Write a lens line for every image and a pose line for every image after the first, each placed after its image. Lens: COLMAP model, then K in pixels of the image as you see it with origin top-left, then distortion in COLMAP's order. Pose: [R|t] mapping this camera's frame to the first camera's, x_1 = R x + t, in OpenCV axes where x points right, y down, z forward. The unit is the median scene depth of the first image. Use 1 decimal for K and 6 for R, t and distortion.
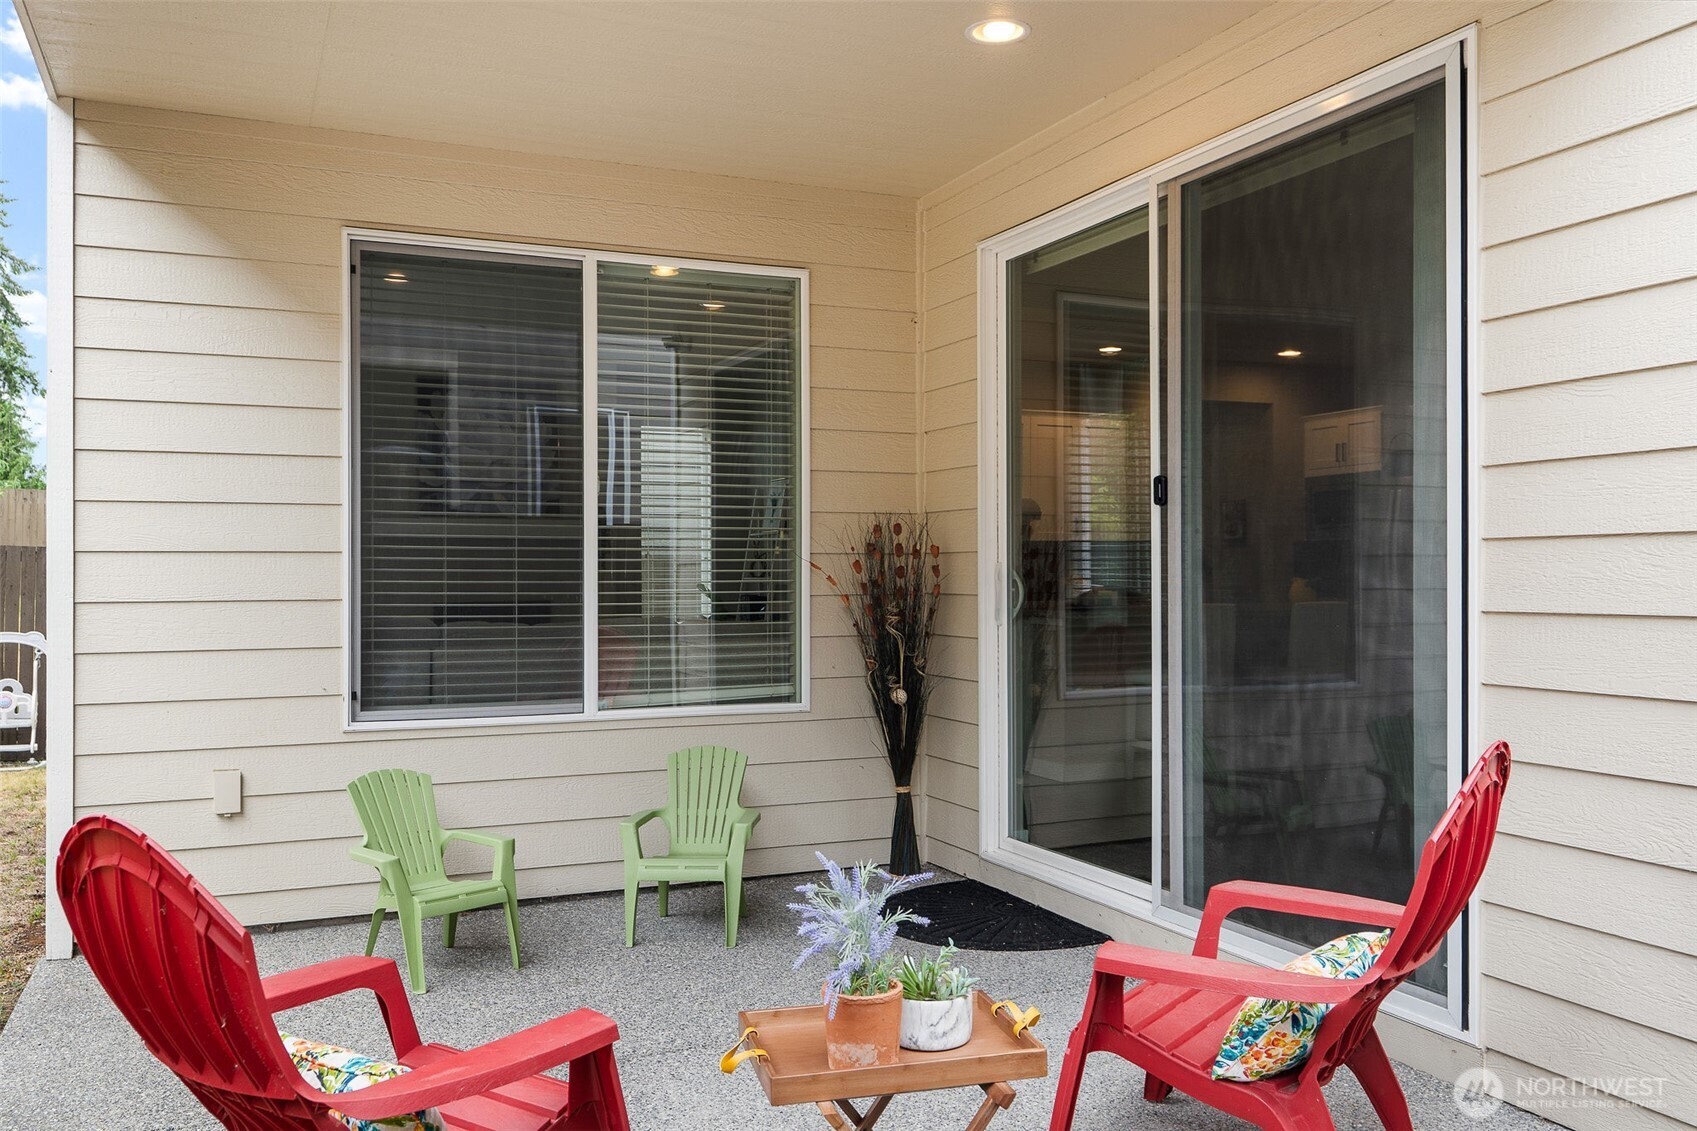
lens RADIAL K [[1394.9, 0, 855.2], [0, 1394.9, 572.8], [0, 0, 1]] dist [0.009938, 0.000294]
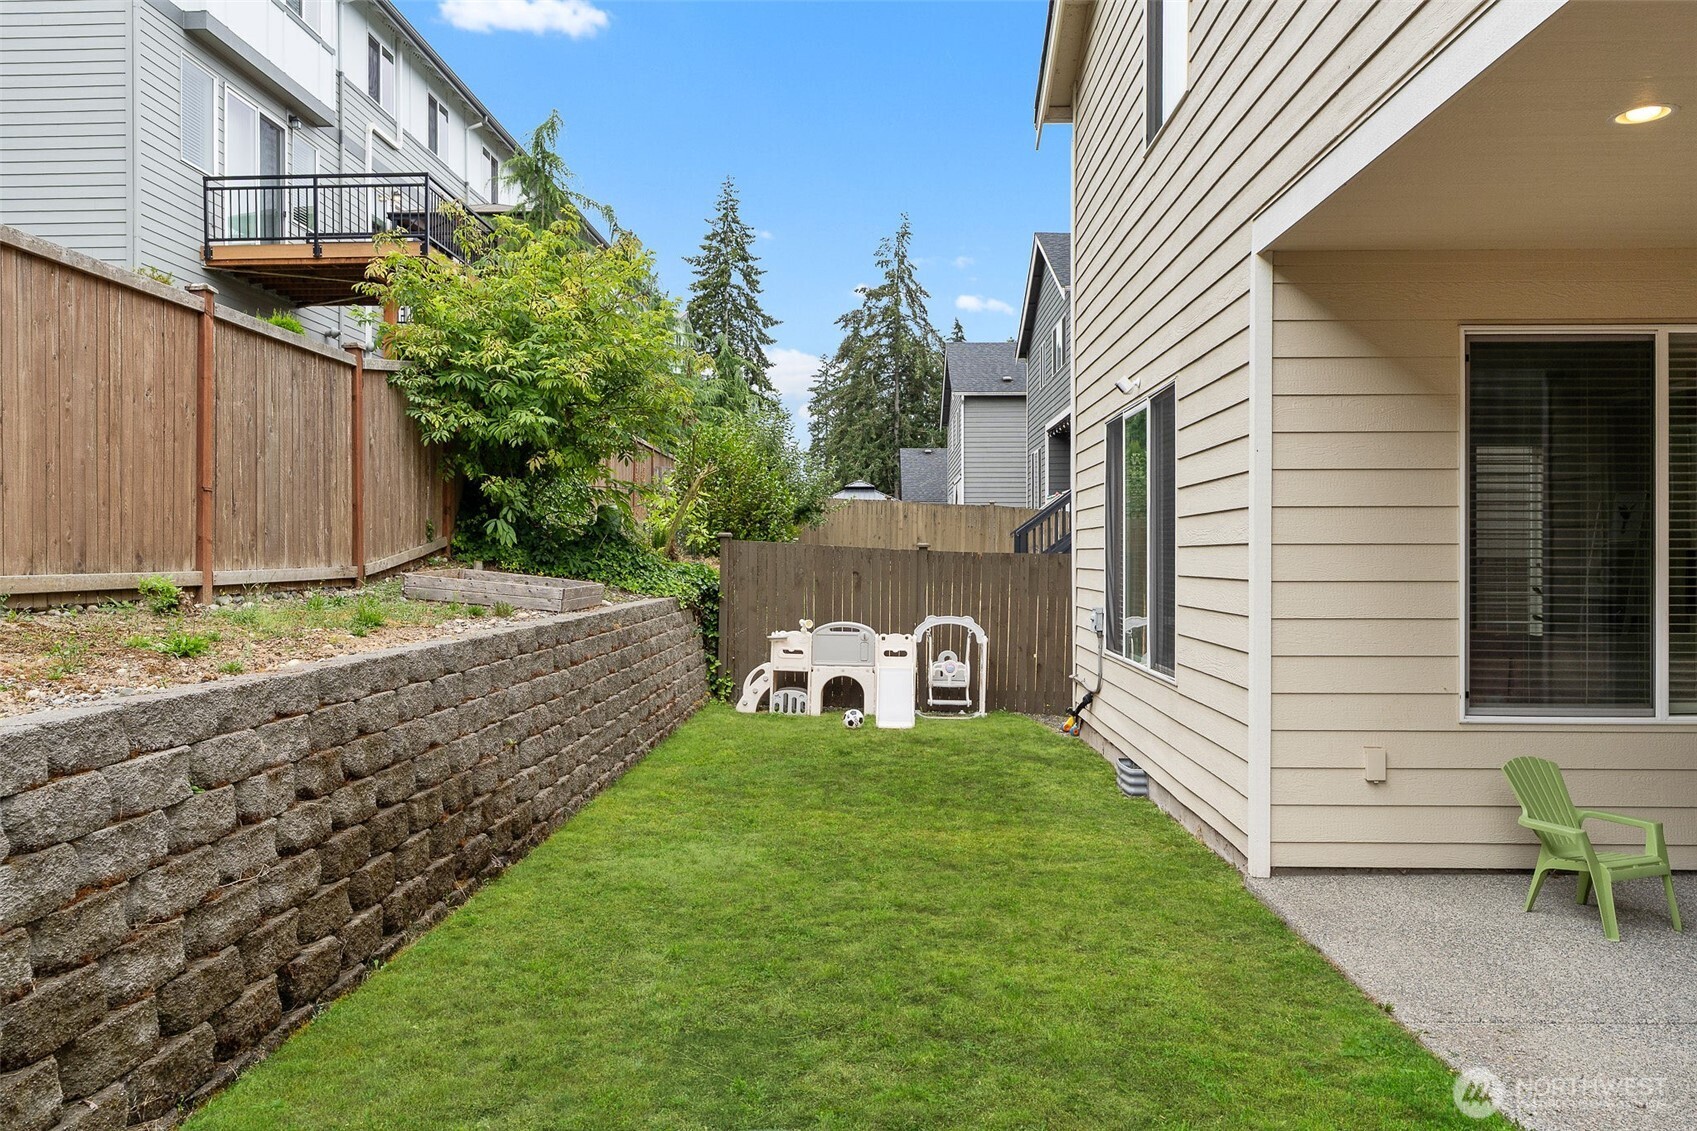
lens RADIAL K [[1241.4, 0, 835.9], [0, 1241.4, 565.3], [0, 0, 1]] dist [-0.007163, -0.003517]
pose [[0.900849, 0.003582, -0.434117, -0.364704], [0.001507, 0.999934, 0.011379, -0.040800], [0.434129, -0.010905, 0.900785, -0.246485]]
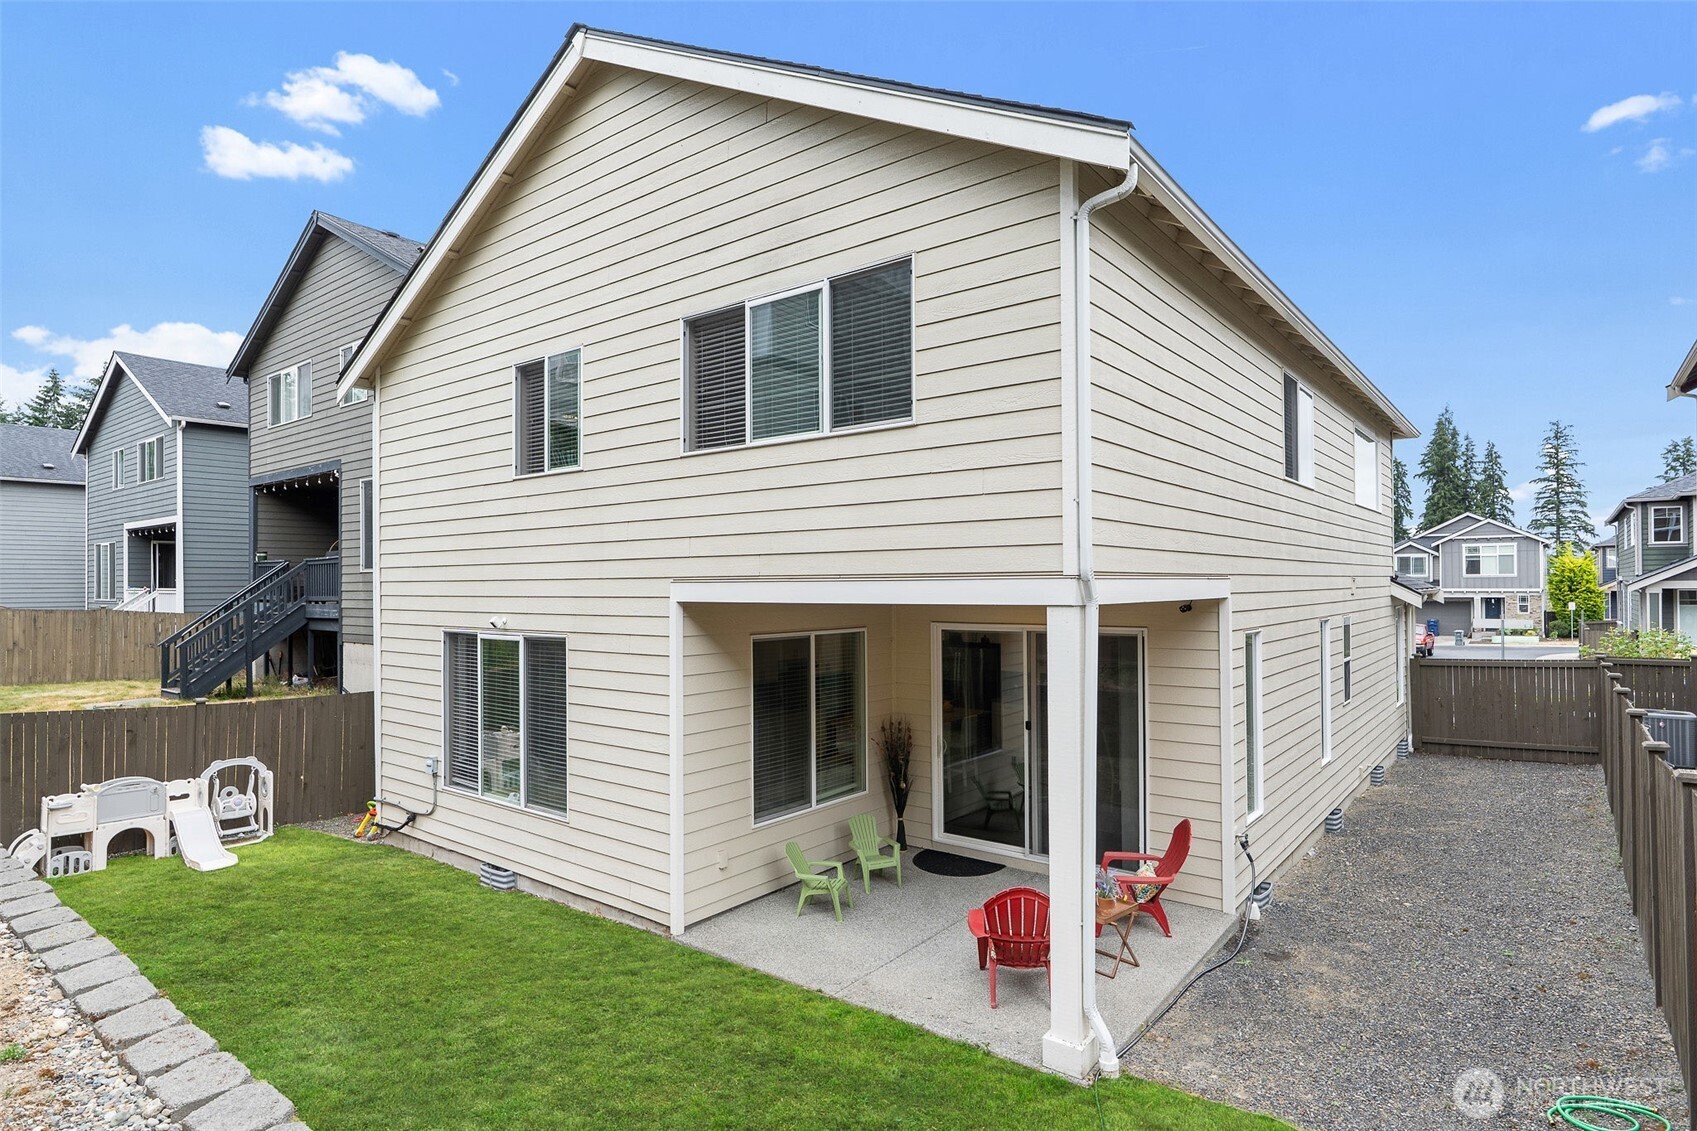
lens RADIAL K [[929.9, 0, 840.1], [0, 929.9, 571.0], [0, 0, 1]] dist [-0.002305, 0.002664]
pose [[0.883128, 0.002172, 0.469128, -0.967849], [0.001710, 0.999968, -0.007848, -0.329808], [-0.469130, 0.007733, 0.883095, -0.574393]]
